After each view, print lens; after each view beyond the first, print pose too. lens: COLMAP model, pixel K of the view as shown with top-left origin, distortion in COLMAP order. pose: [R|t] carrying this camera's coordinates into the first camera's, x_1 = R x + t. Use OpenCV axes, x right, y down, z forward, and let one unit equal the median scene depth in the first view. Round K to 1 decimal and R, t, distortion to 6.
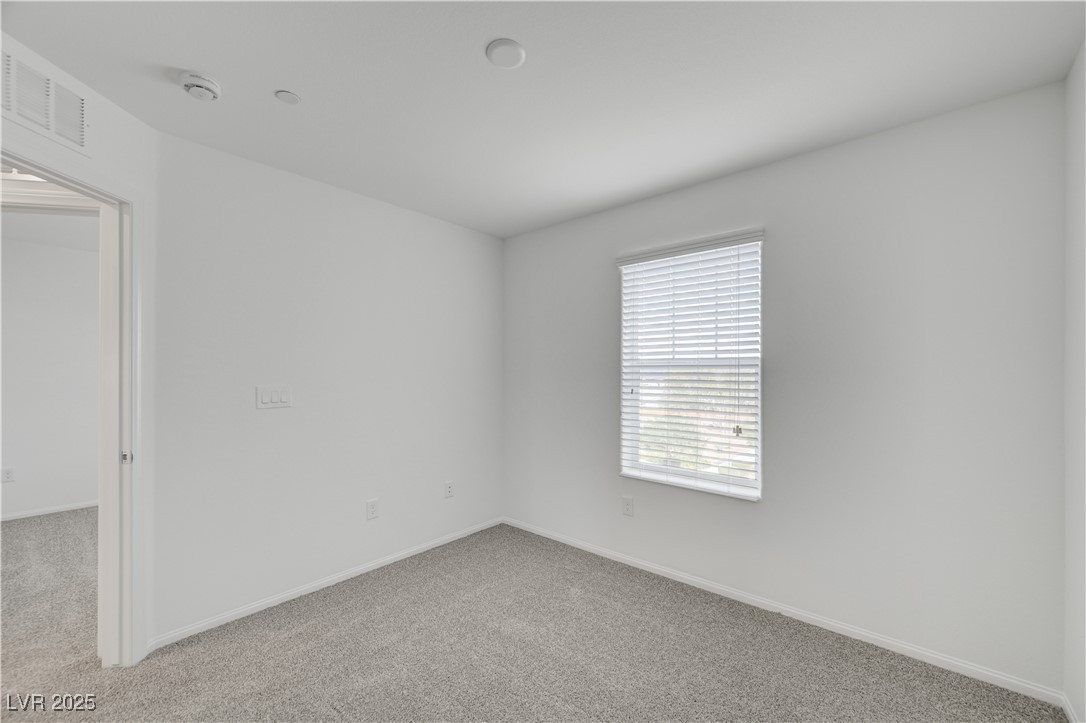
lens RADIAL K [[431.8, 0, 545.4], [0, 431.8, 371.5], [0, 0, 1]] dist [0.002584, 0.000257]
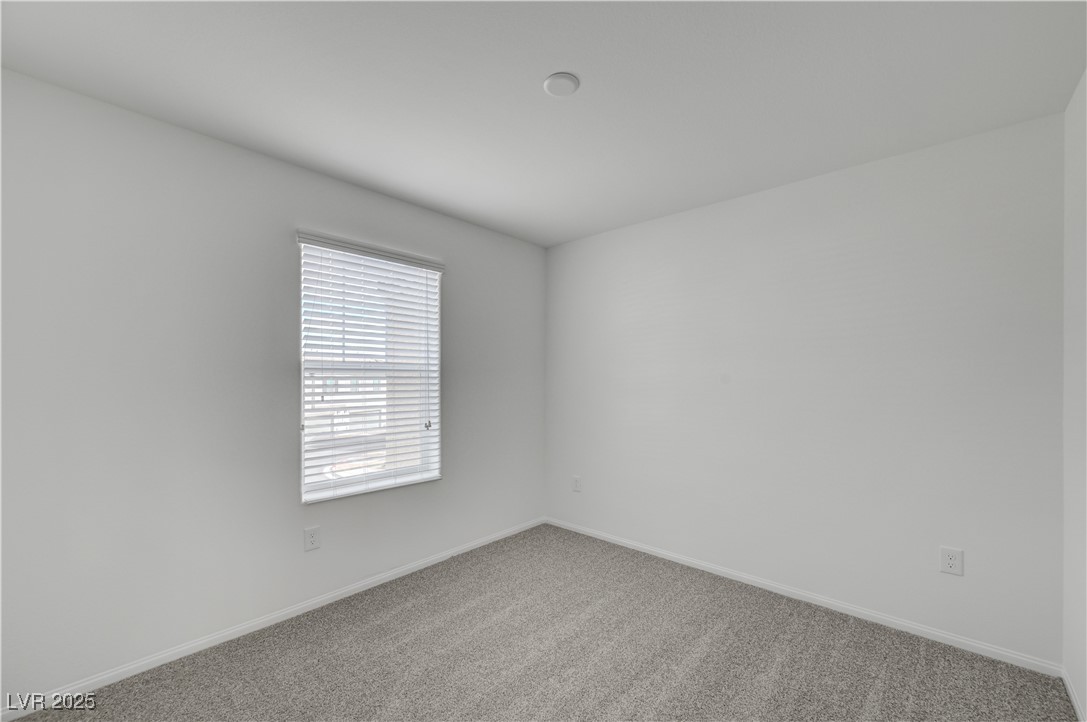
lens RADIAL K [[432.2, 0, 545.9], [0, 432.2, 371.0], [0, 0, 1]] dist [0.002584, 0.000257]
pose [[0.030632, 0.009513, 0.999485, -0.727042], [-0.003289, 0.999950, -0.009416, -0.001542], [-0.999525, -0.002999, 0.030662, 0.622055]]
